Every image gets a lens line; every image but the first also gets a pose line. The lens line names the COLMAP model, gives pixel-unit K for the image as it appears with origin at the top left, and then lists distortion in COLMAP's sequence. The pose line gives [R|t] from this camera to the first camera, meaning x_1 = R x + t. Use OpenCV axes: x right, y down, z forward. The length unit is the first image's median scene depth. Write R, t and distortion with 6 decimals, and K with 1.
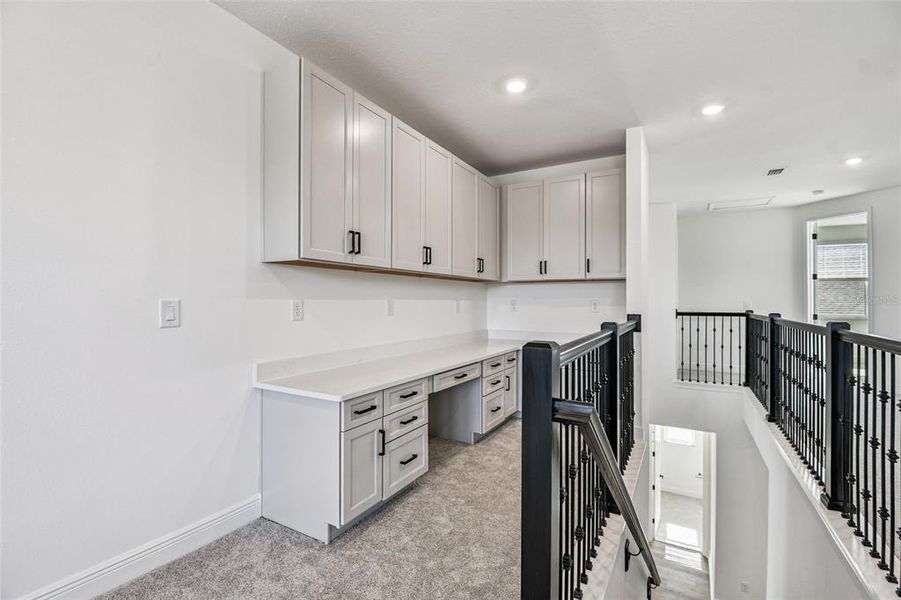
lens RADIAL K [[408.3, 0, 429.3], [0, 408.3, 292.6], [0, 0, 1]] dist [0.004598, -0.008055]
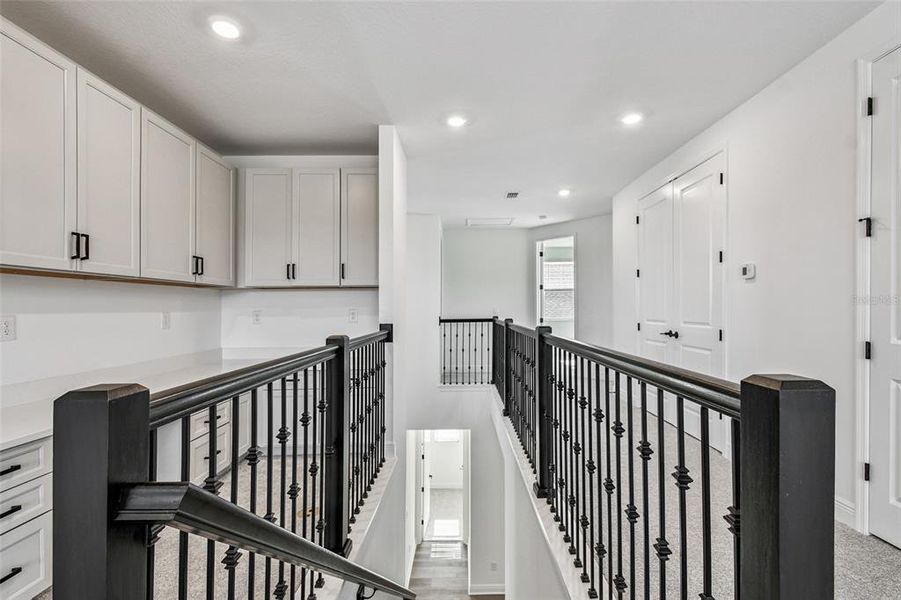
lens RADIAL K [[408.3, 0, 452.6], [0, 408.3, 302.5], [0, 0, 1]] dist [0.004598, -0.008055]
pose [[0.867146, -0.006956, 0.498006, 0.158607], [0.005454, 0.999975, 0.004471, 0.000681], [-0.498025, -0.001161, 0.867162, 0.104995]]
